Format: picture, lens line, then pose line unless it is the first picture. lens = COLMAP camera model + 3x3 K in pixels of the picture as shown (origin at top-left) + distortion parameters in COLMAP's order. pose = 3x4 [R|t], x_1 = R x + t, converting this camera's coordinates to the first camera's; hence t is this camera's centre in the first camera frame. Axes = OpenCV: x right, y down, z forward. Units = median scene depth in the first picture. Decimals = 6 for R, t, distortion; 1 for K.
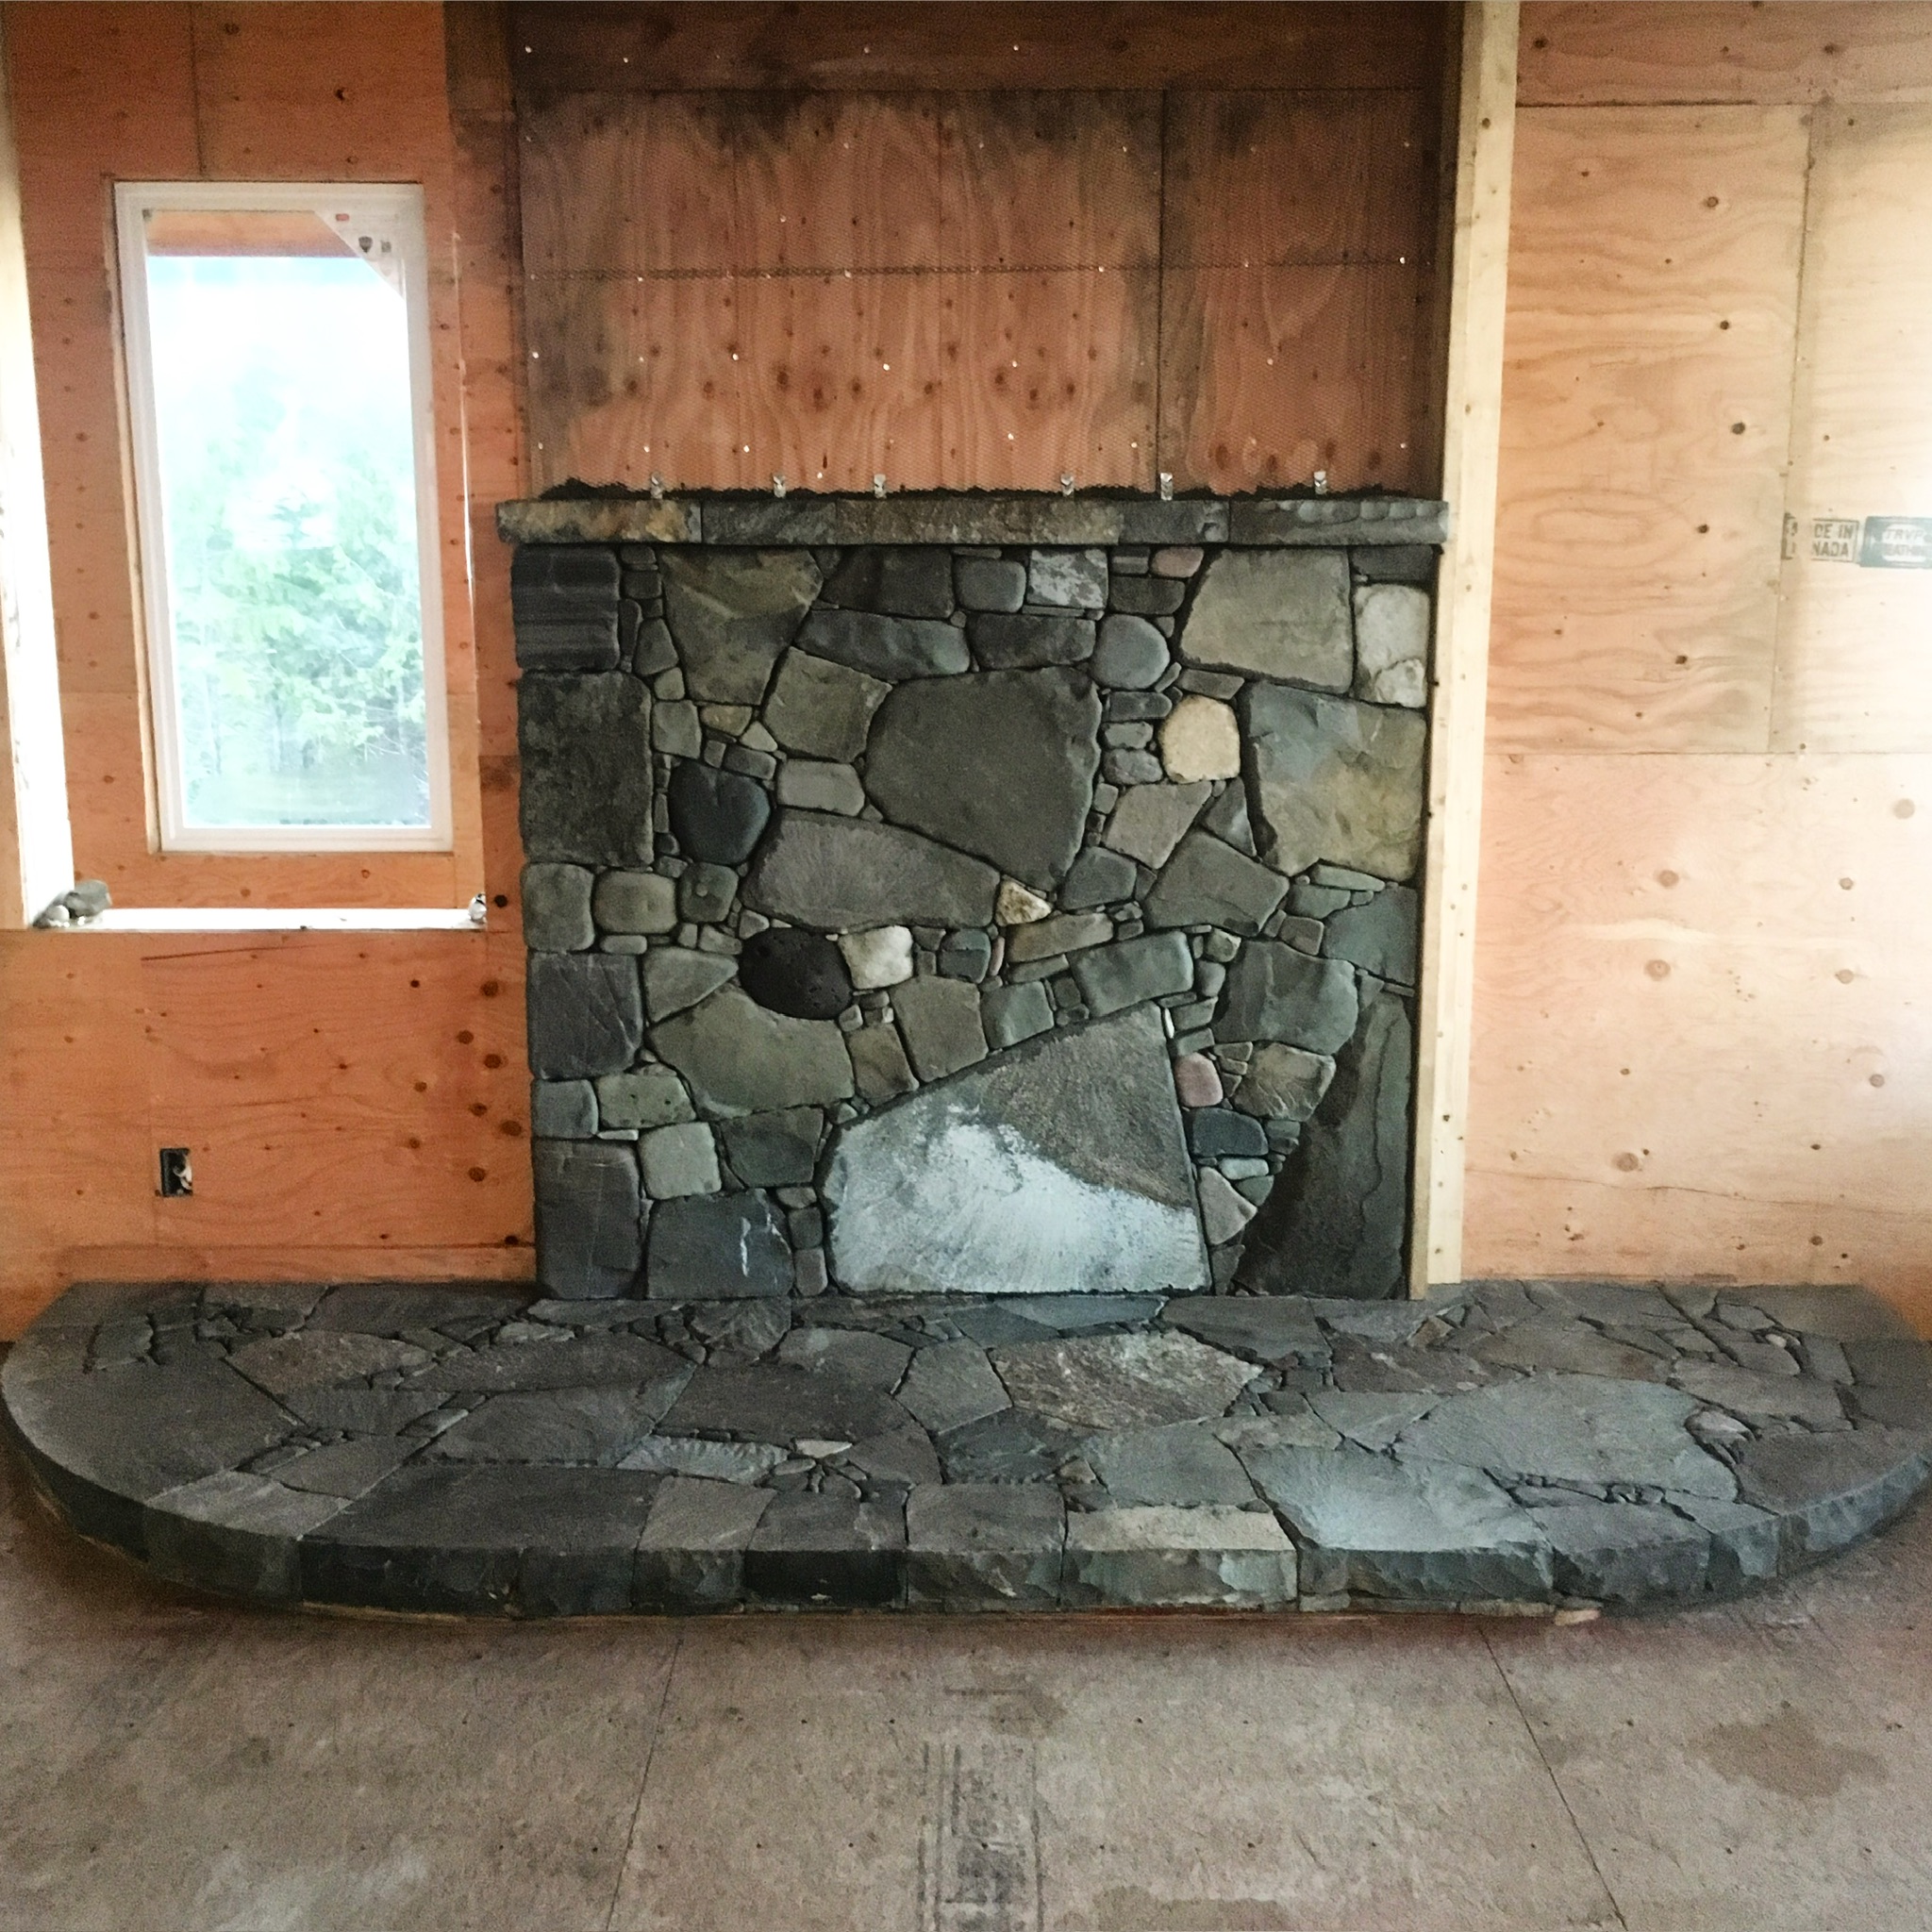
lens RADIAL K [[2066.2, 0, 966.0], [0, 2066.2, 966.0], [0, 0, 1]] dist [0.096559, -0.192473]
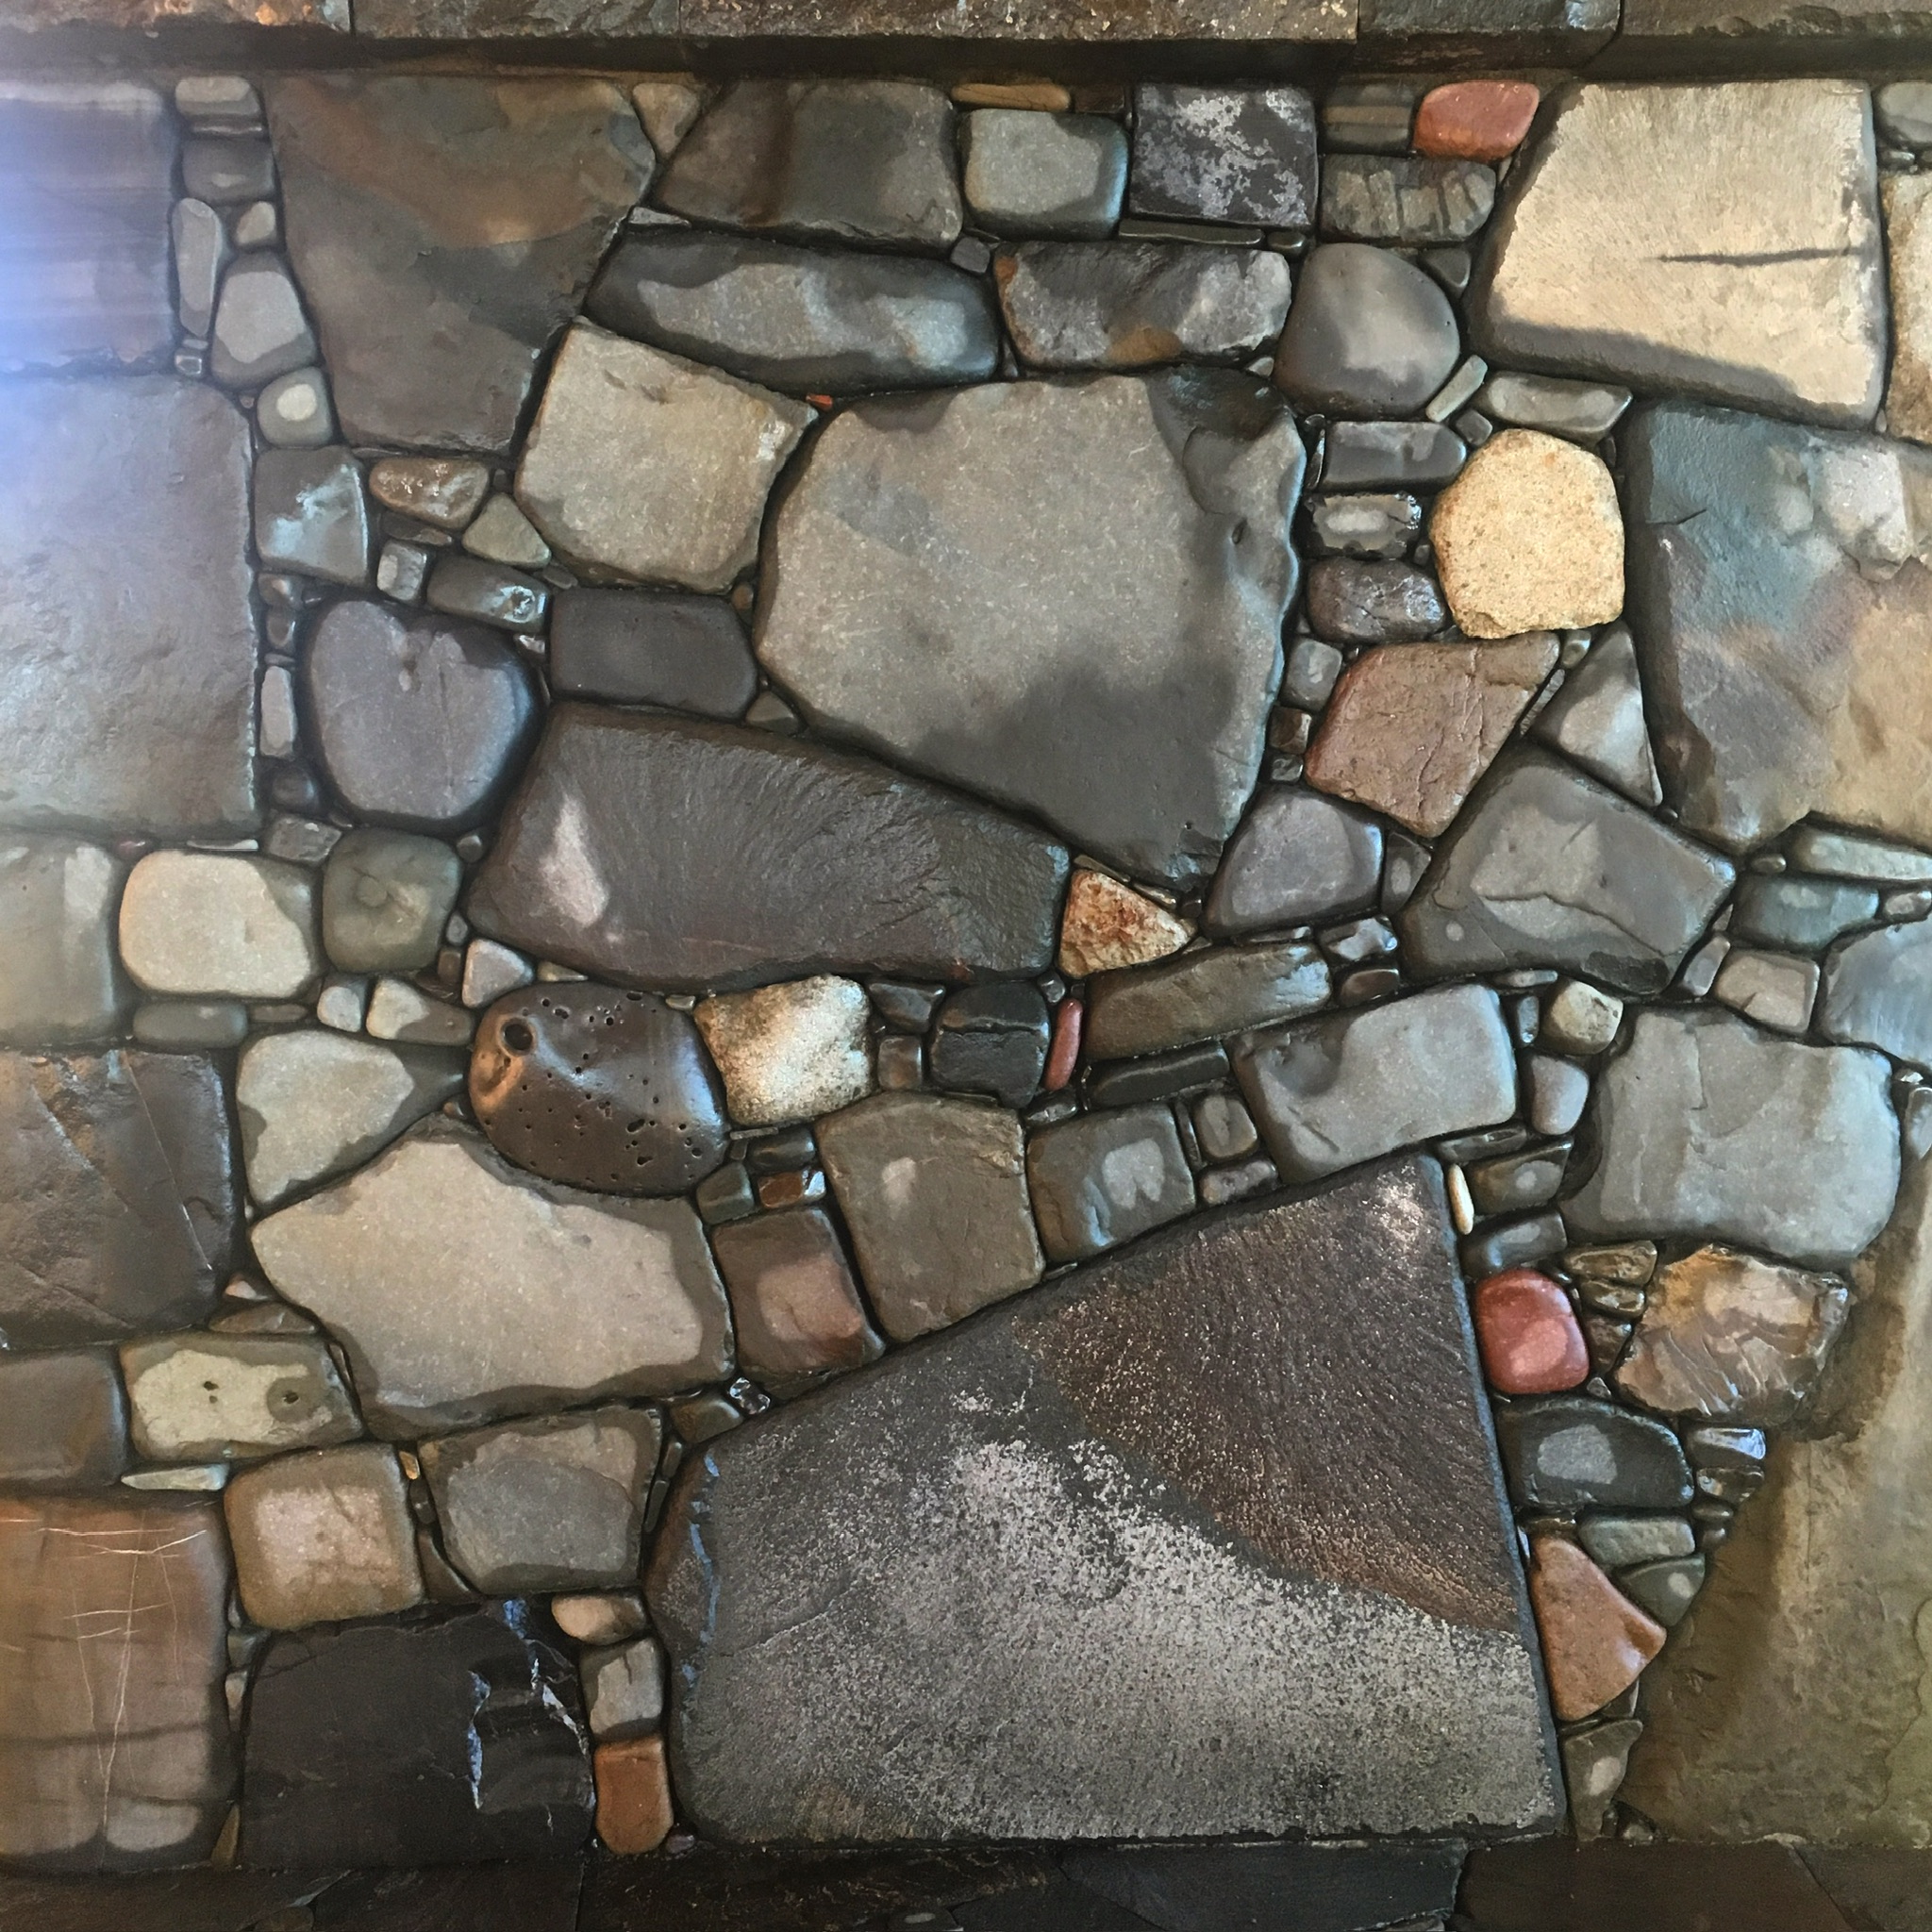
lens RADIAL K [[2066.2, 0, 966.0], [0, 2066.2, 966.0], [0, 0, 1]] dist [0.096559, -0.192473]
pose [[0.999850, -0.007611, 0.015573, -0.012143], [0.009218, 0.994341, -0.105833, 0.024603], [-0.014679, 0.105961, 0.994262, 0.571088]]
